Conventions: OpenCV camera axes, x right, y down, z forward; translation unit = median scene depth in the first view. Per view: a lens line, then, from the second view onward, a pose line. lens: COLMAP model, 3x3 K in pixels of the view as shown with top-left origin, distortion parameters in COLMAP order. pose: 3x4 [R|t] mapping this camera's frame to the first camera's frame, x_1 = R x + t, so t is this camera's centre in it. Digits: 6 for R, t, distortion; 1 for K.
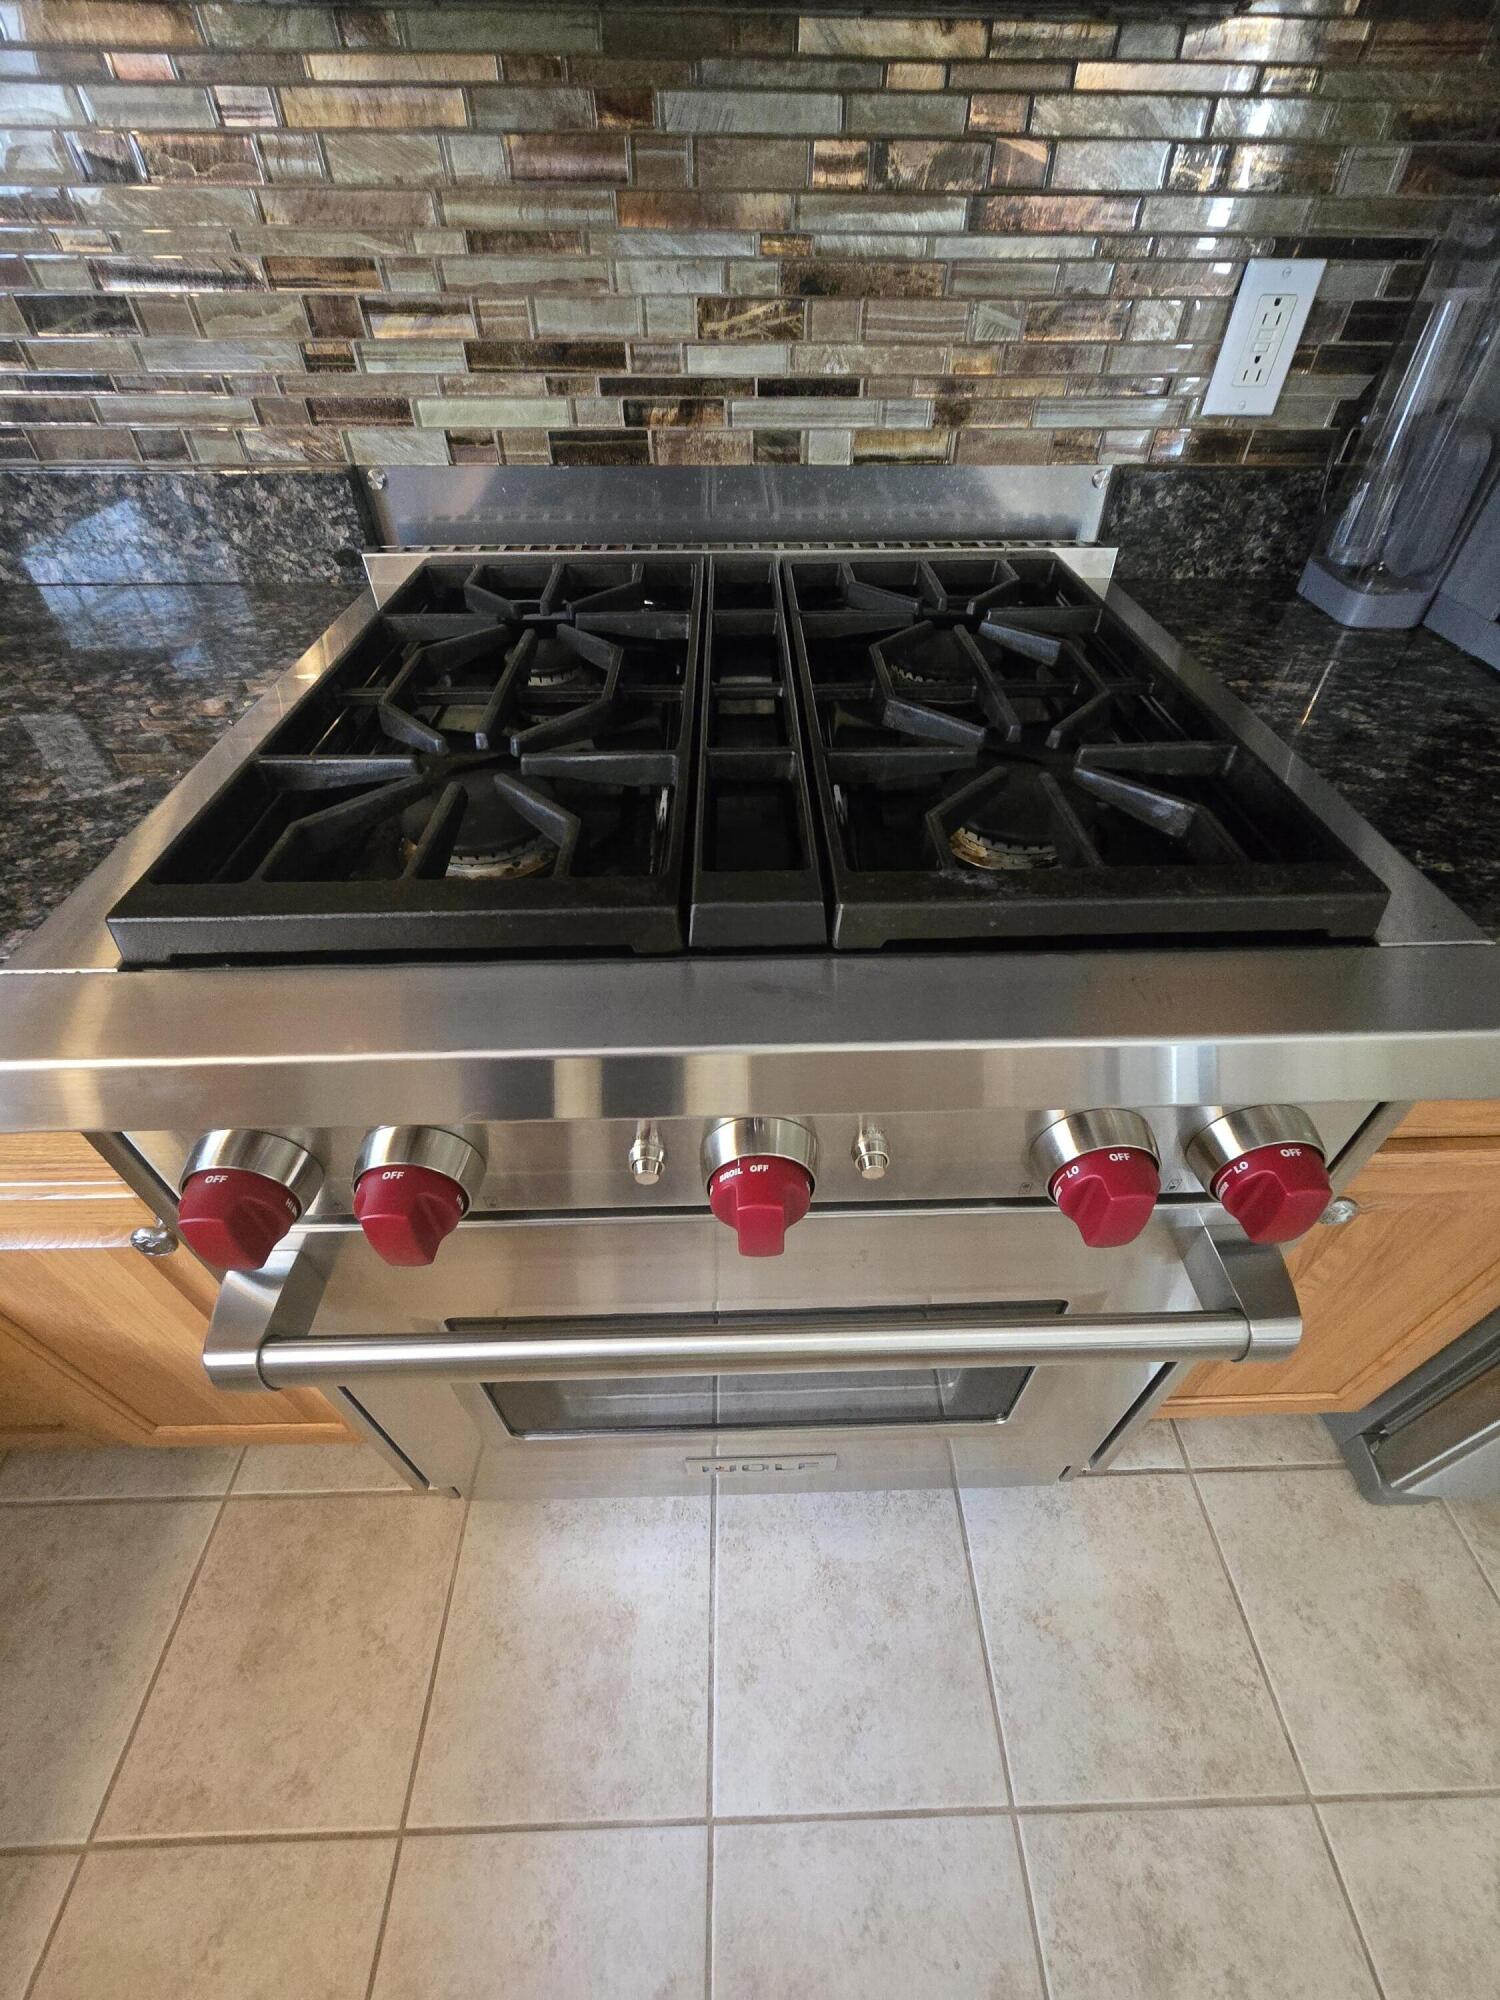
lens RADIAL K [[823.3, 0, 762.4], [0, 823.3, 1011.2], [0, 0, 1]] dist [-0.003081, 0.000986]
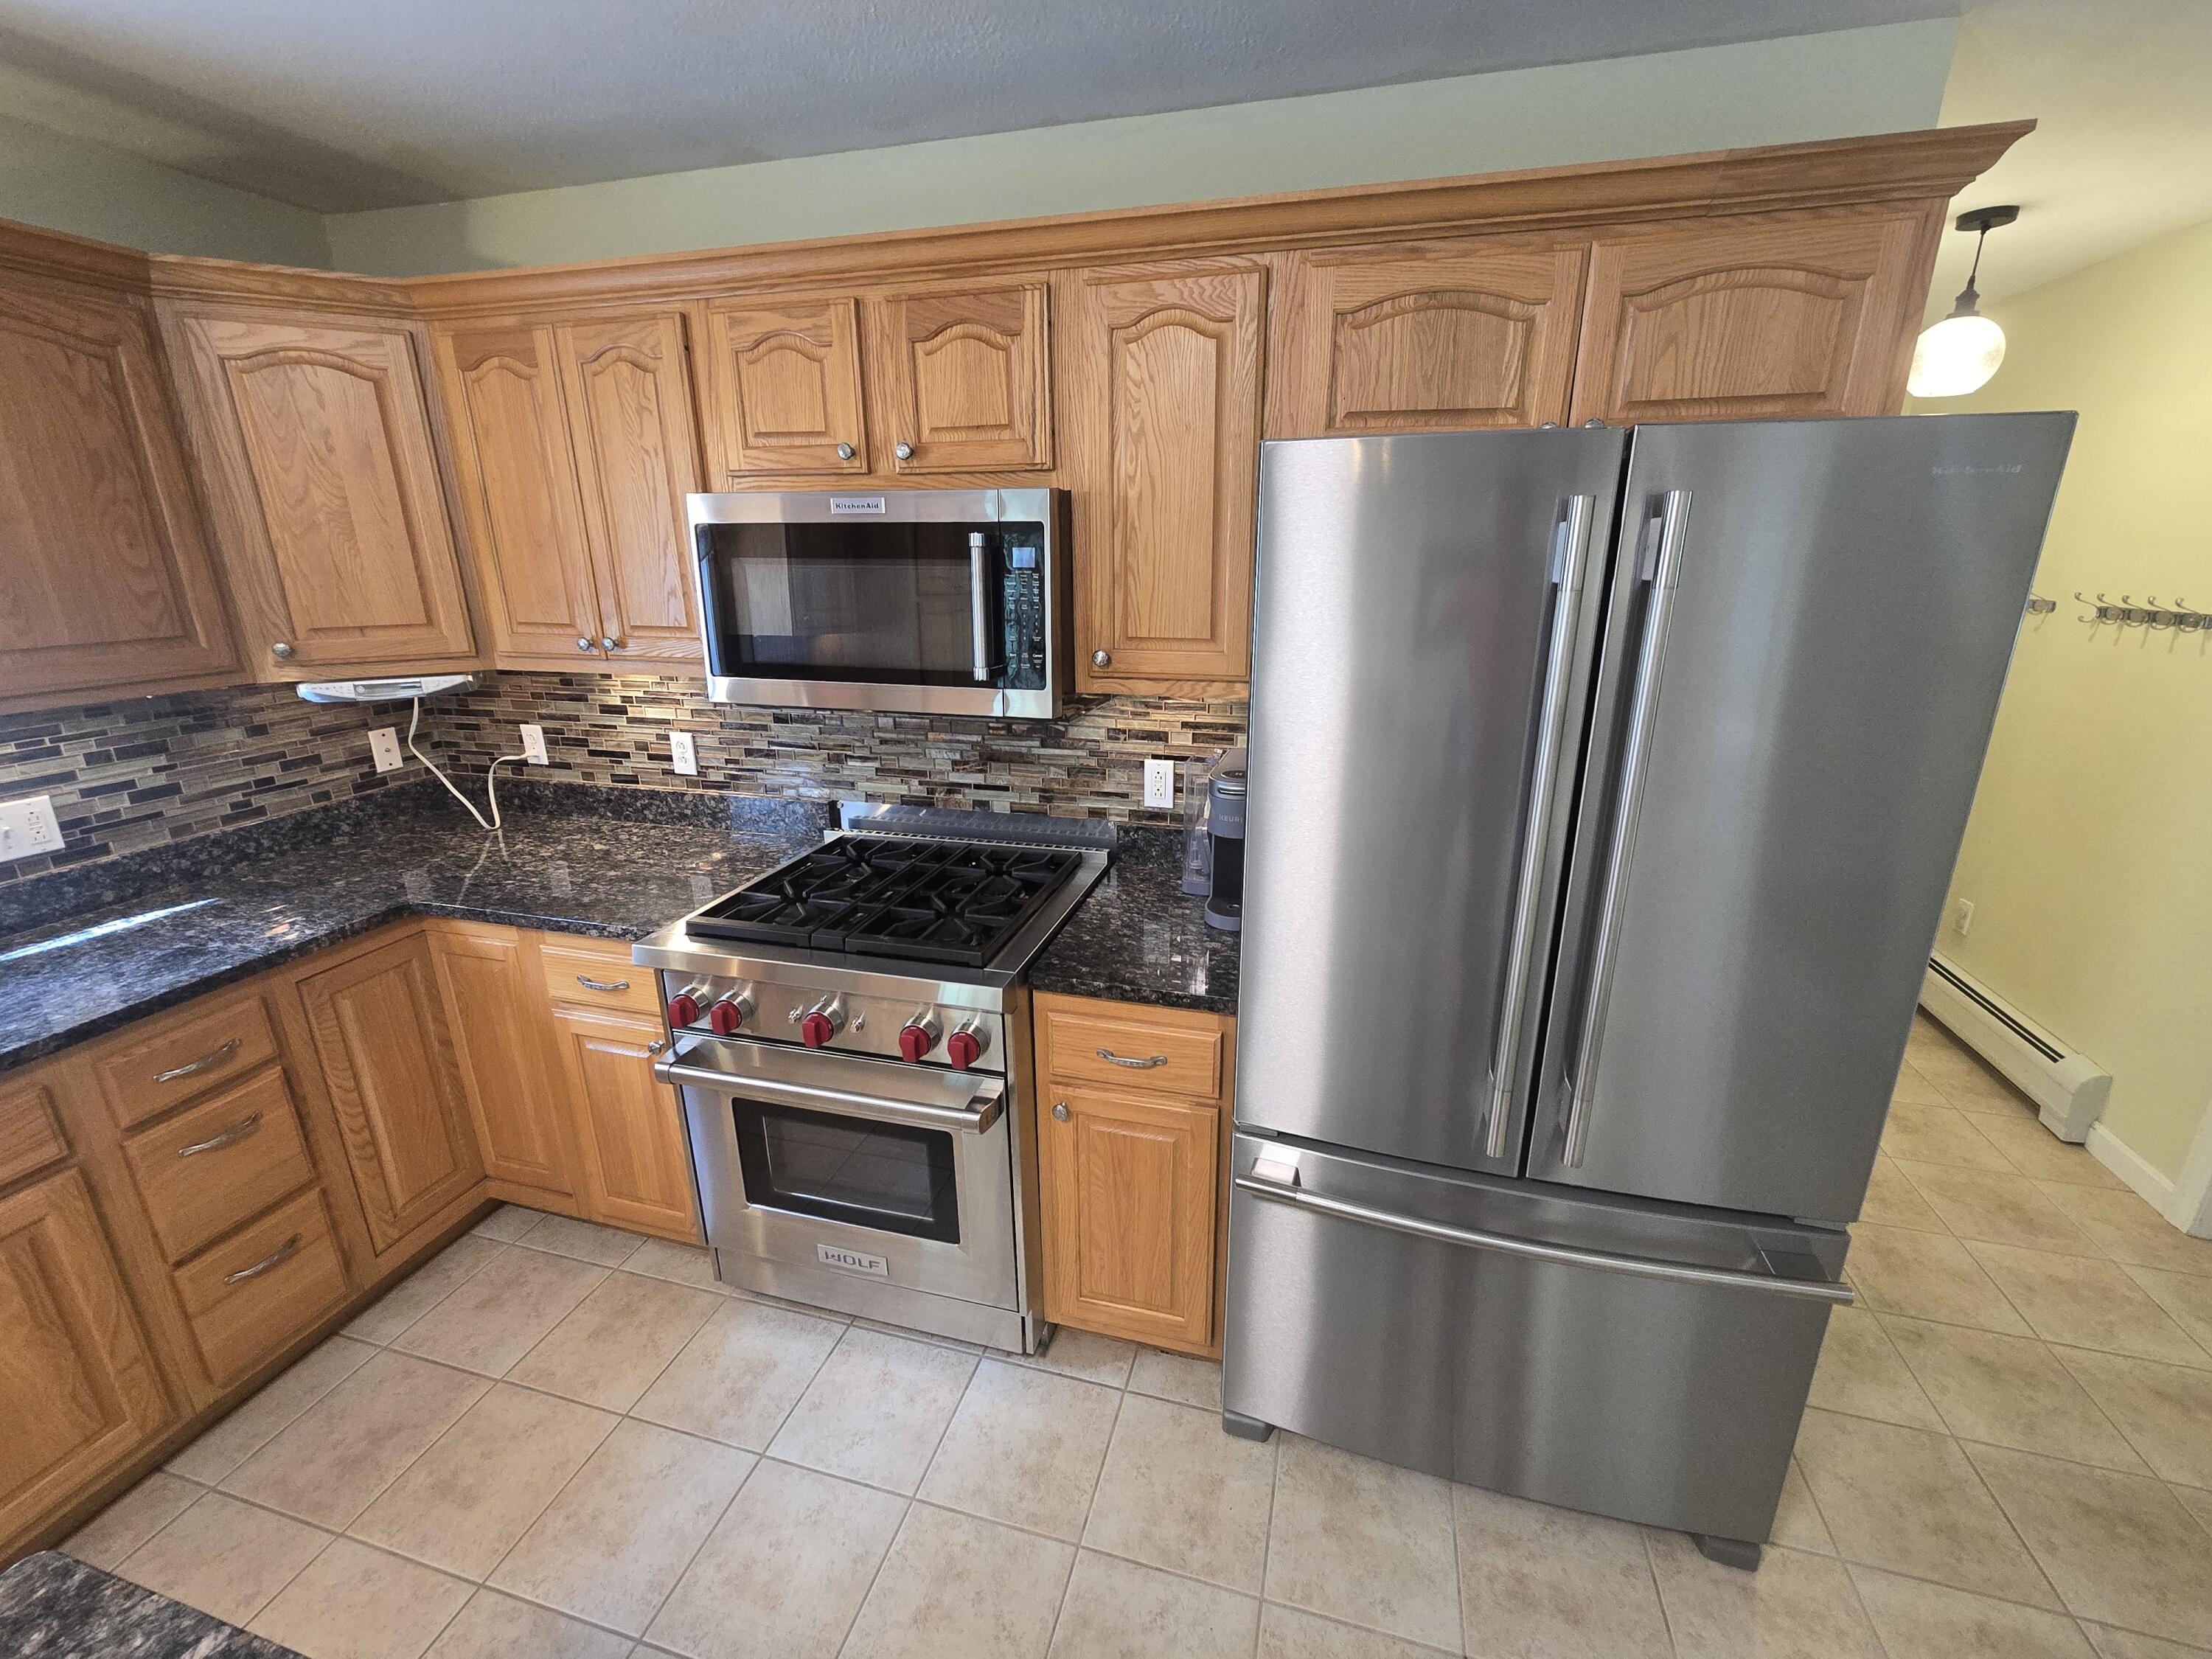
lens RADIAL K [[910.6, 0, 1117.5], [0, 910.6, 815.2], [0, 0, 1]] dist [-0.003081, 0.000986]
pose [[0.957489, 0.072822, -0.279128, 1.205865], [-0.193715, 0.879299, -0.435094, 0.475726], [0.213752, 0.470669, 0.856026, -1.293301]]
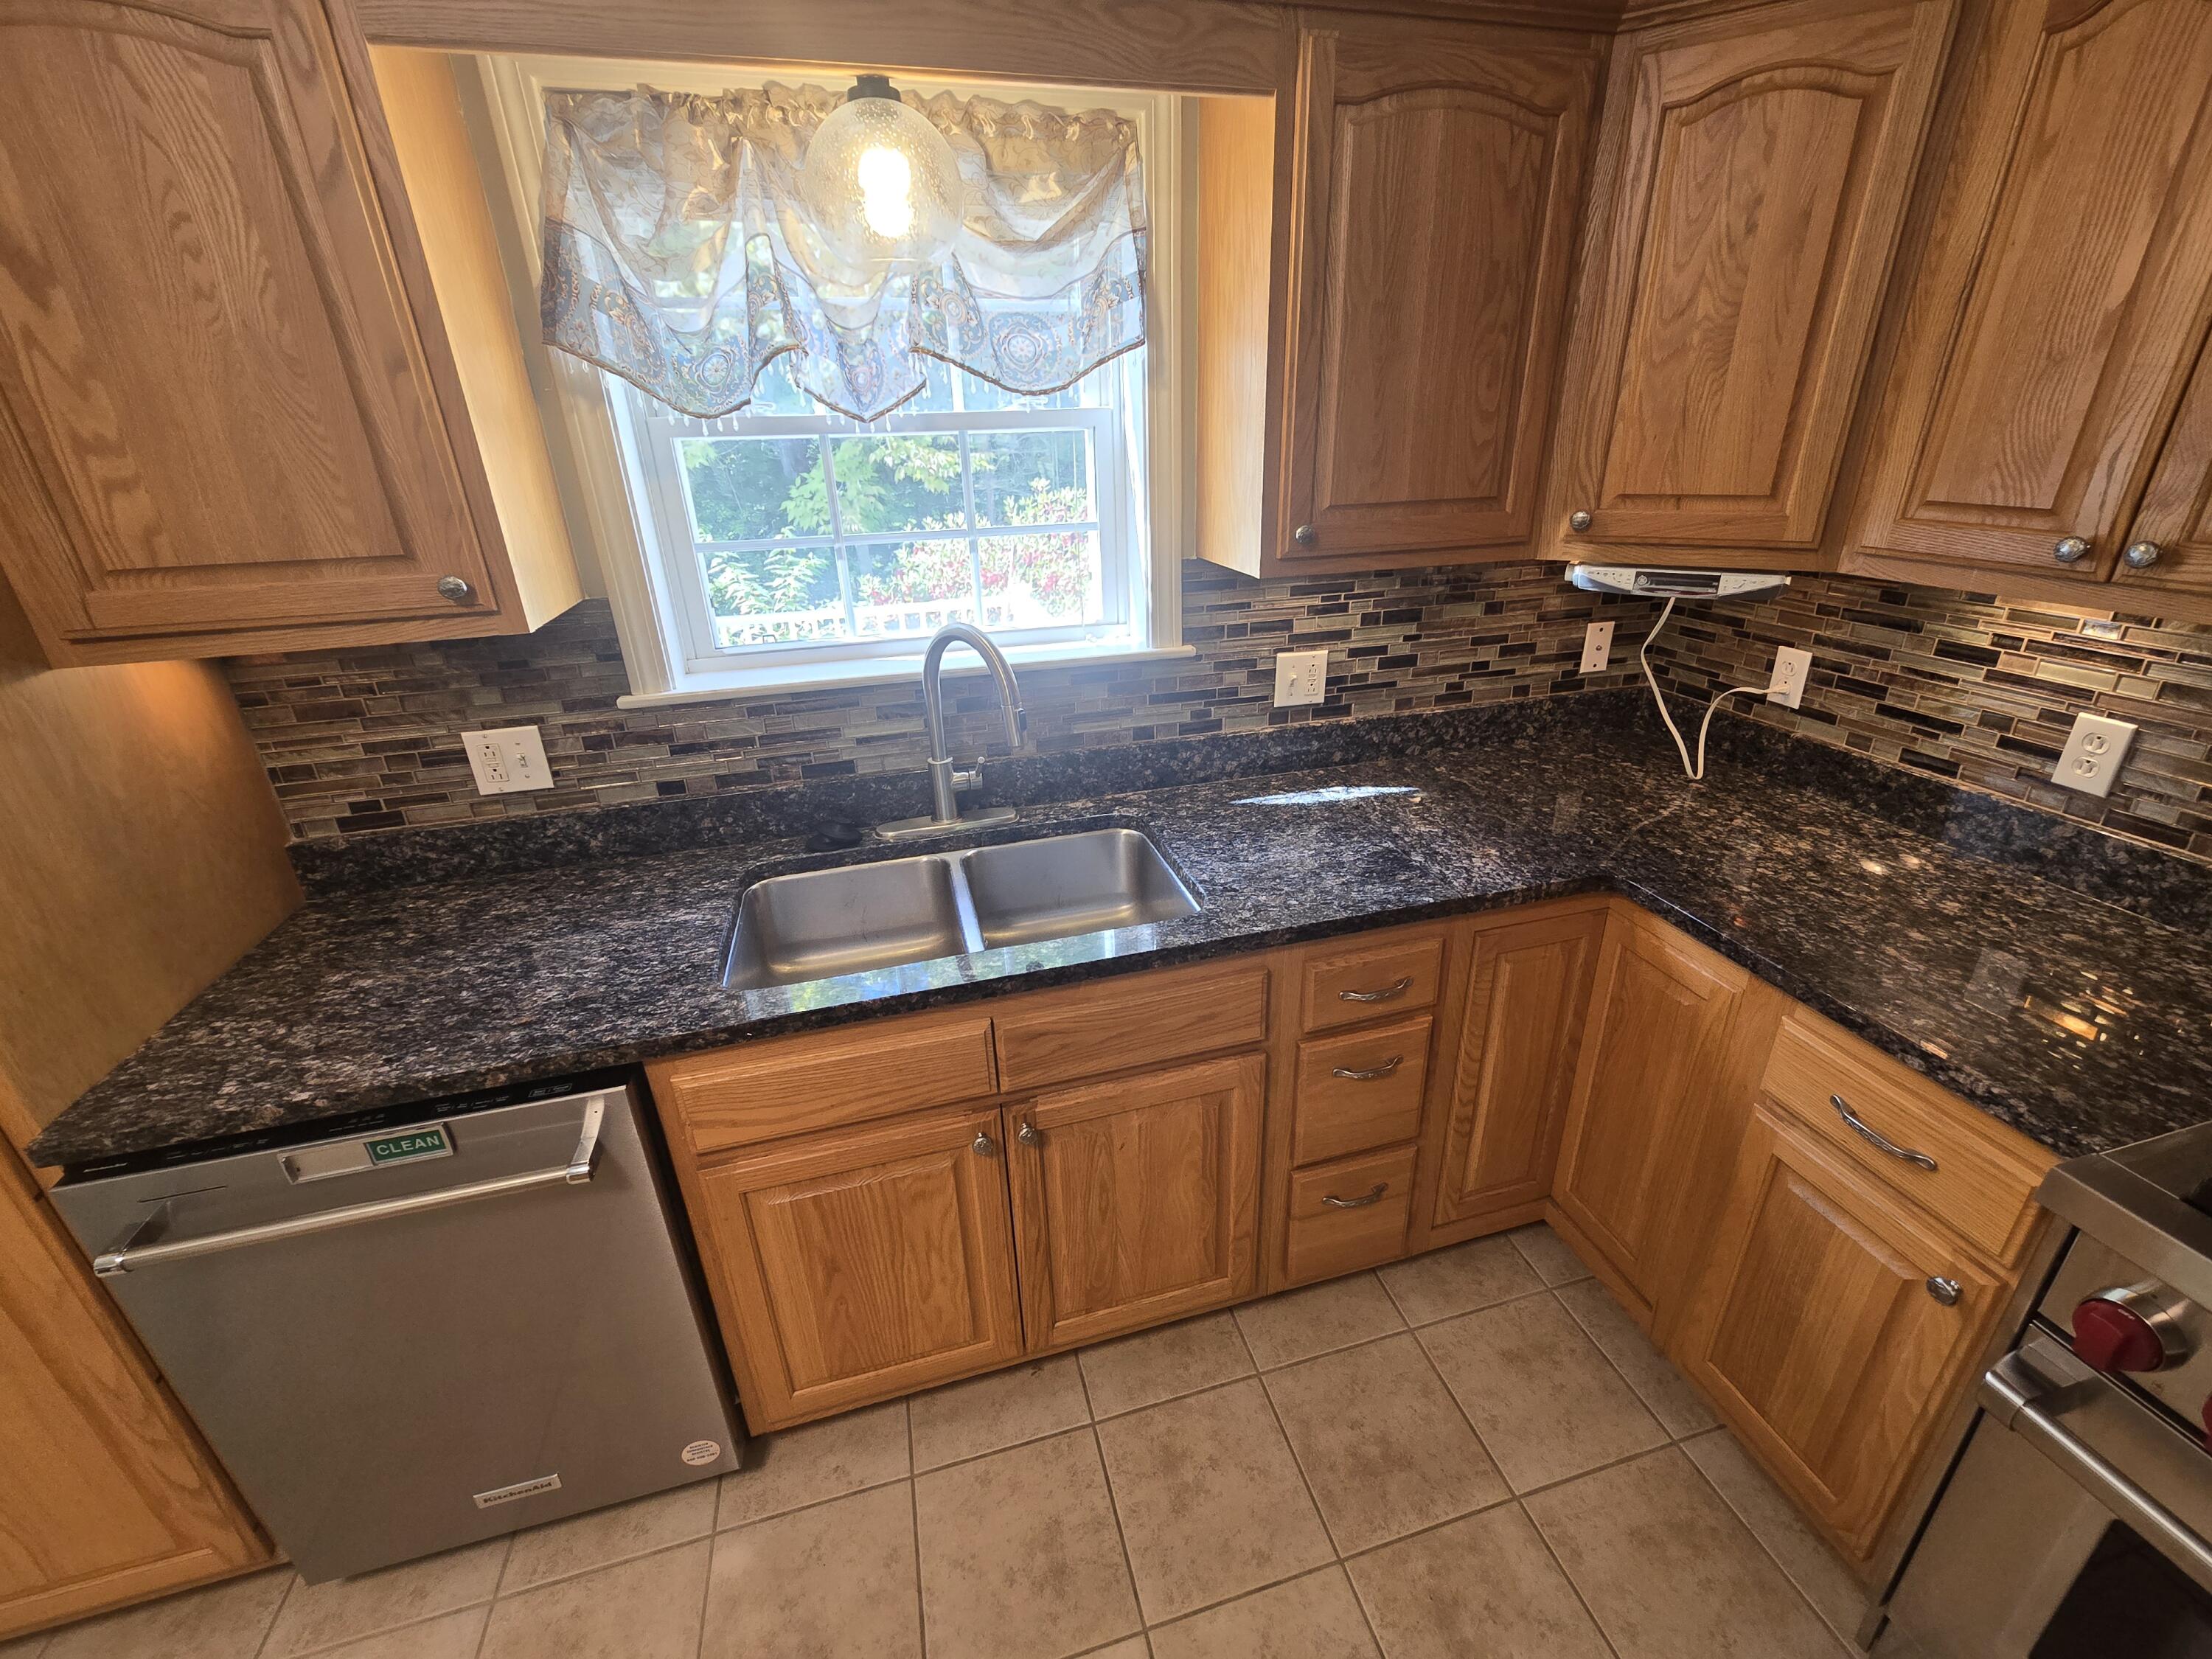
lens RADIAL K [[910.6, 0, 1117.5], [0, 910.6, 815.2], [0, 0, 1]] dist [-0.003081, 0.000986]
pose [[0.237994, 0.371633, -0.897356, 0.090363], [-0.657750, 0.741468, 0.132627, 0.314542], [0.714649, 0.558671, 0.420907, -1.062146]]
